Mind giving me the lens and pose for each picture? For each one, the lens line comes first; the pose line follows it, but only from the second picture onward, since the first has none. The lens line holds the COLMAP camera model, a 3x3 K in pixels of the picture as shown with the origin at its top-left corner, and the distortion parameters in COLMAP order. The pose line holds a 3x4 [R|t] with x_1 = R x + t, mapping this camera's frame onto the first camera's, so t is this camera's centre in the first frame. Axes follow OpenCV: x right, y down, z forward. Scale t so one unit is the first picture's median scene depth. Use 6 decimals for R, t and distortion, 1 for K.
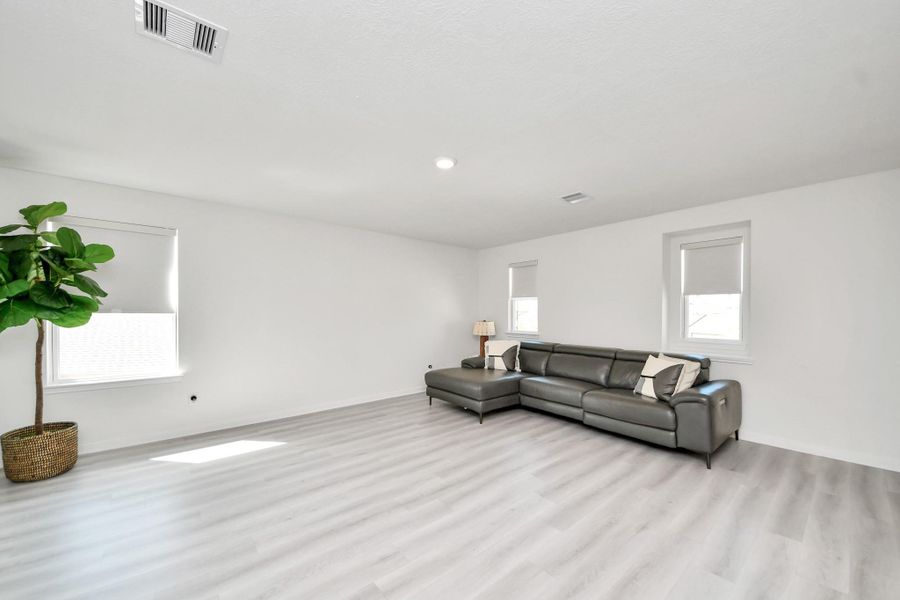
lens RADIAL K [[324.5, 0, 450.2], [0, 324.5, 305.1], [0, 0, 1]] dist [0.006897, -0.002675]
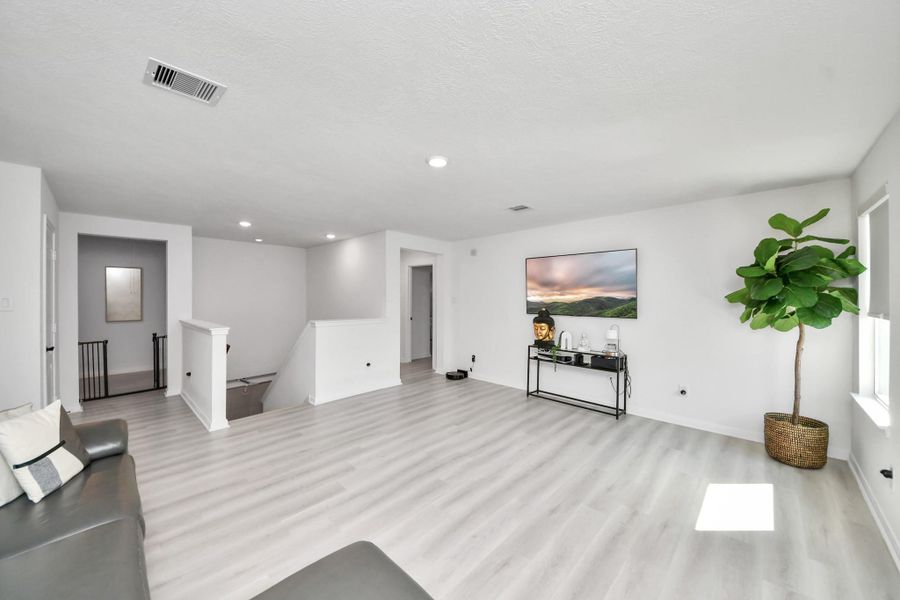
lens RADIAL K [[324.5, 0, 448.6], [0, 324.5, 302.2], [0, 0, 1]] dist [0.006897, -0.002675]
pose [[-0.993295, -0.000730, -0.115606, 0.064955], [-0.000827, 0.999999, 0.000788, -0.027641], [0.115606, 0.000878, -0.993295, 2.090007]]
